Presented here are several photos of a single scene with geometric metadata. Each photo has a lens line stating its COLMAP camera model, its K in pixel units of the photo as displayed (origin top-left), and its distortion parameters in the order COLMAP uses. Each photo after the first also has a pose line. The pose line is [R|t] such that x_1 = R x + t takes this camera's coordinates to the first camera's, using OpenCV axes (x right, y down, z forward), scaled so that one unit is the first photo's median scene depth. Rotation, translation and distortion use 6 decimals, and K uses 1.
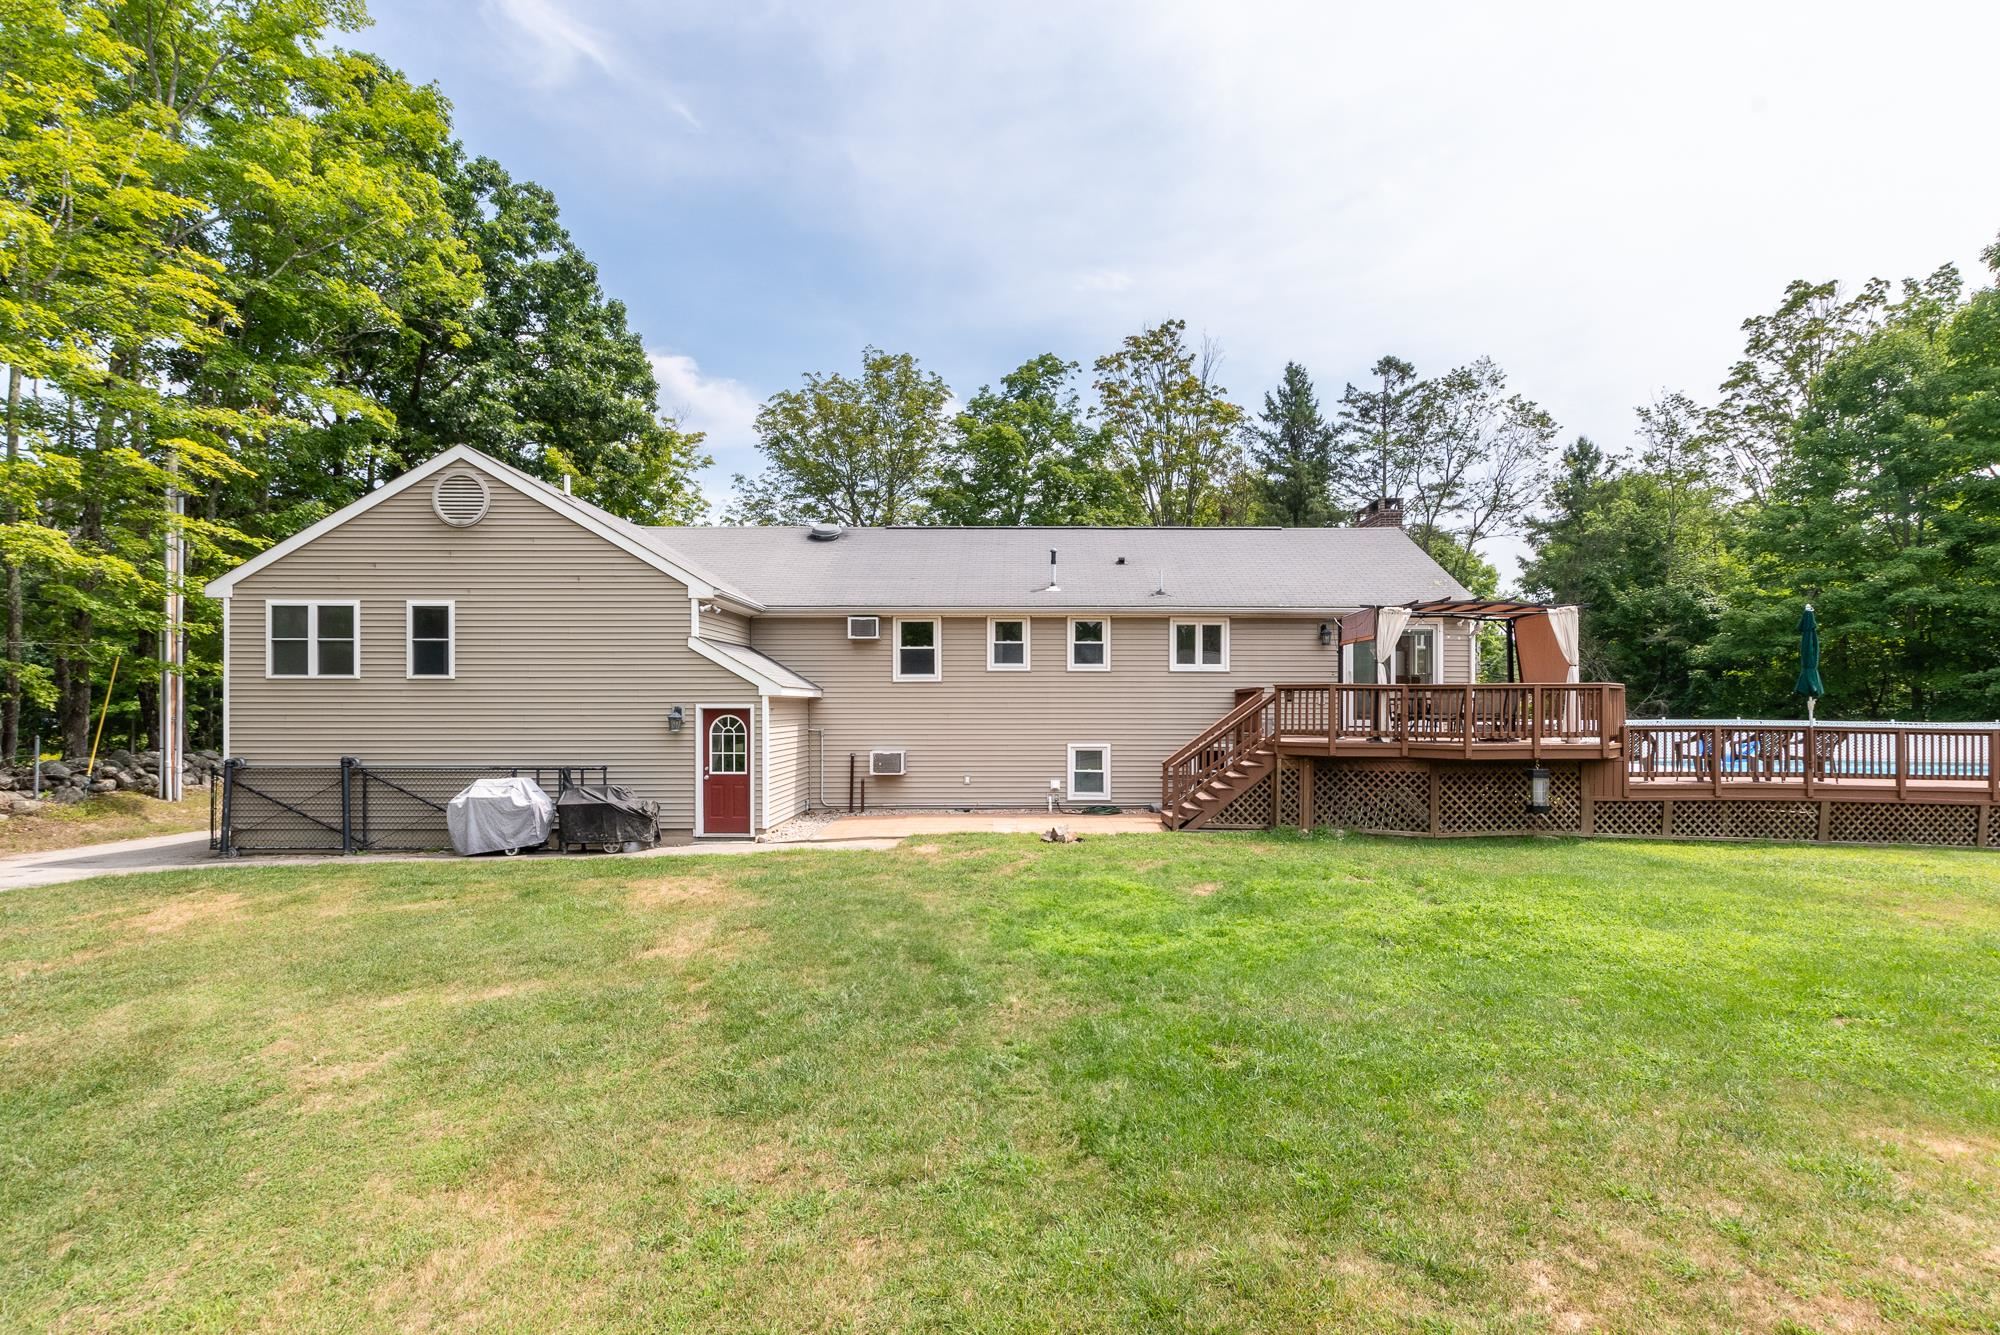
lens RADIAL K [[941.9, 0, 1005.4], [0, 941.9, 701.2], [0, 0, 1]] dist [-0.001187, -0.000038]
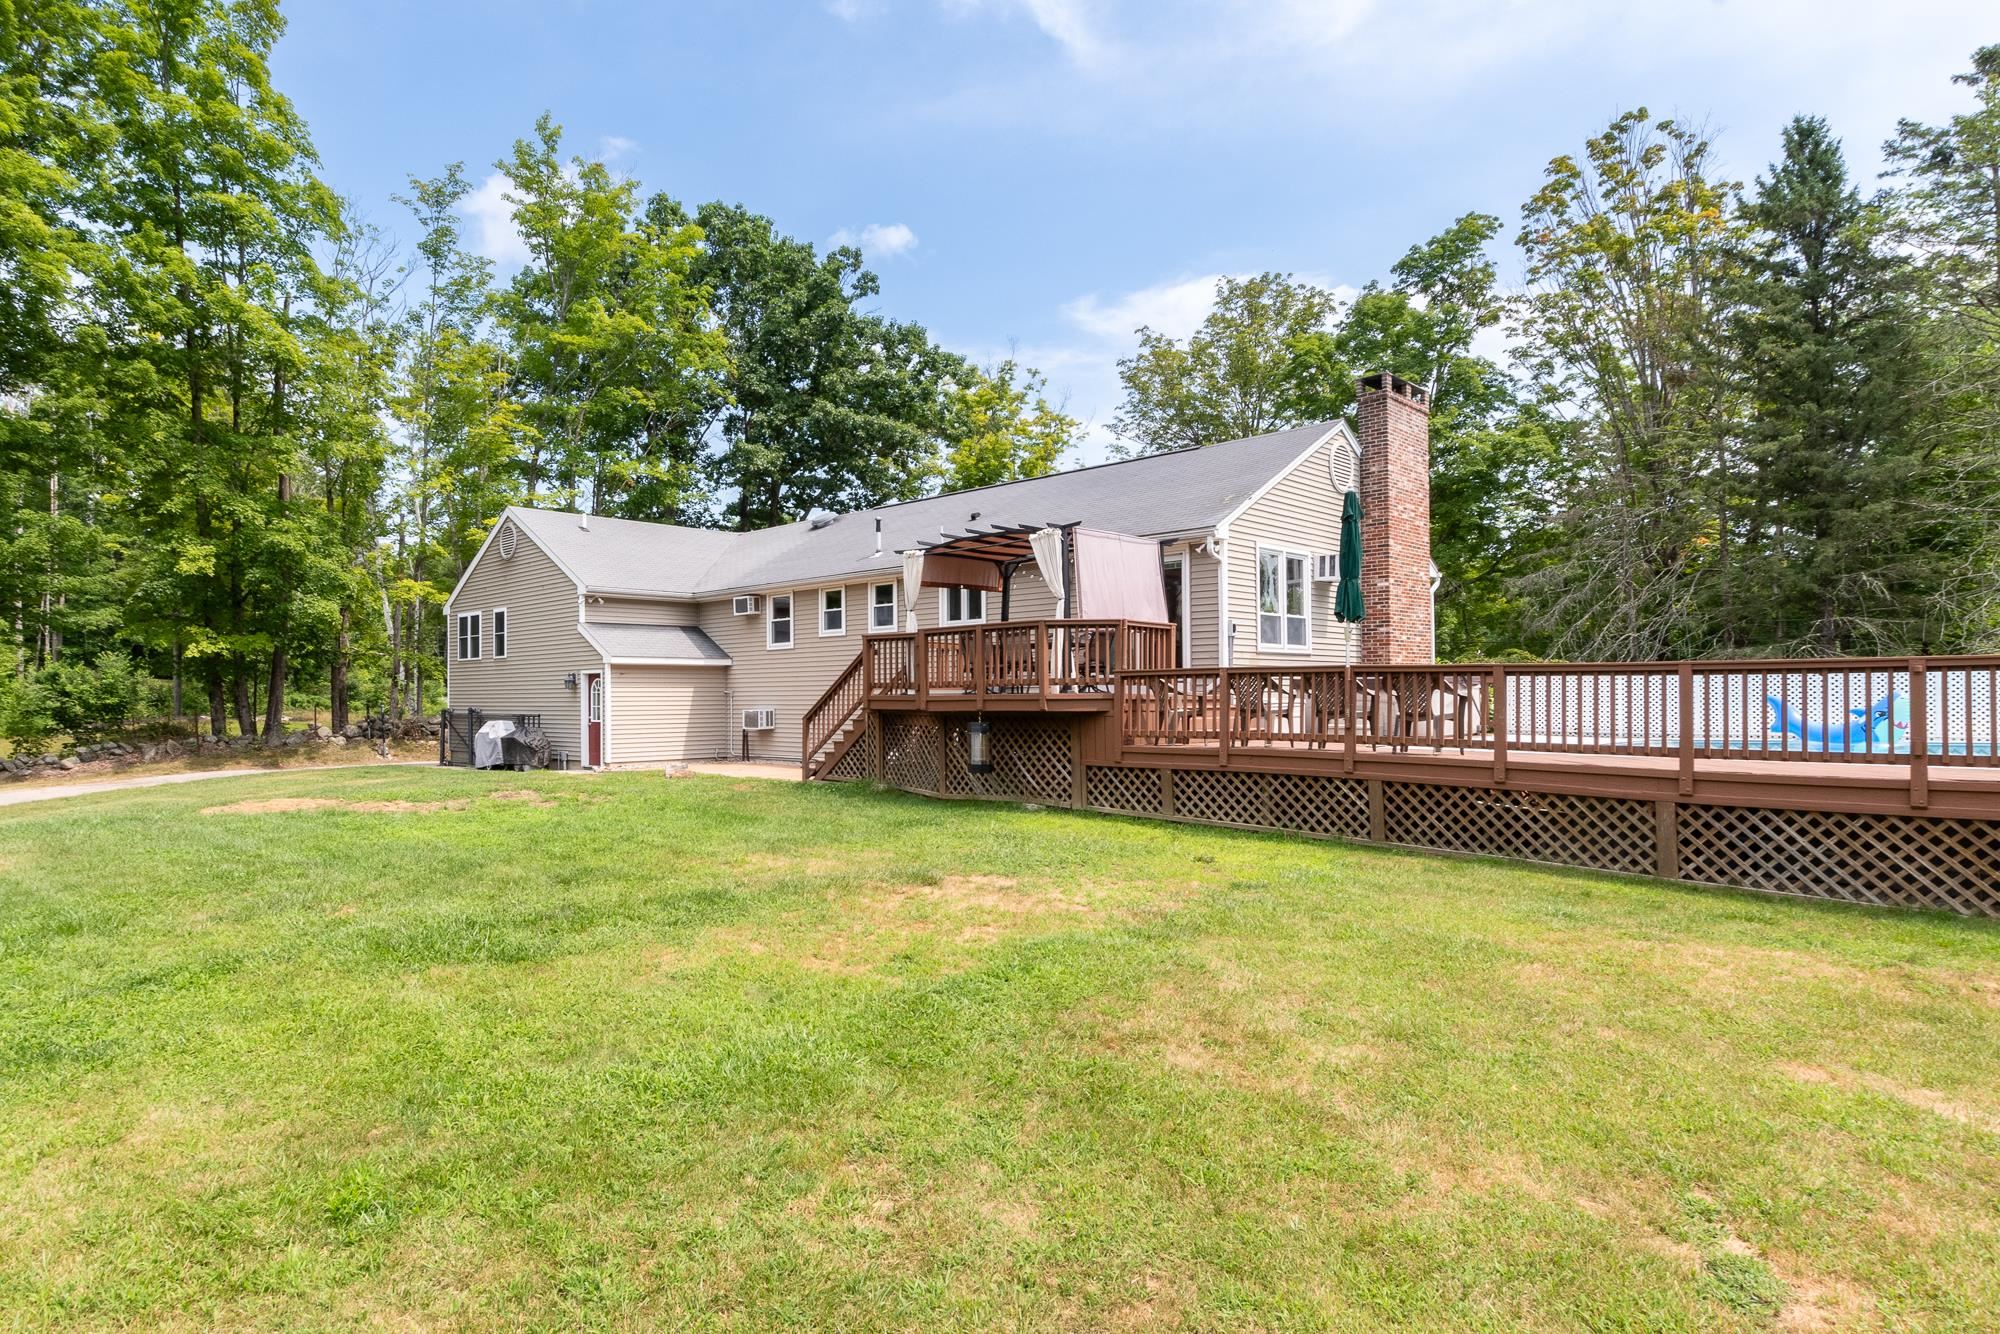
lens RADIAL K [[1097.9, 0, 907.8], [0, 1097.9, 667.5], [0, 0, 1]] dist [-0.000313, 0.000607]
pose [[0.686679, -0.024772, -0.726539, 1.150353], [0.007441, 0.999606, -0.027049, 0.044943], [0.726923, 0.013168, 0.686593, 0.234401]]
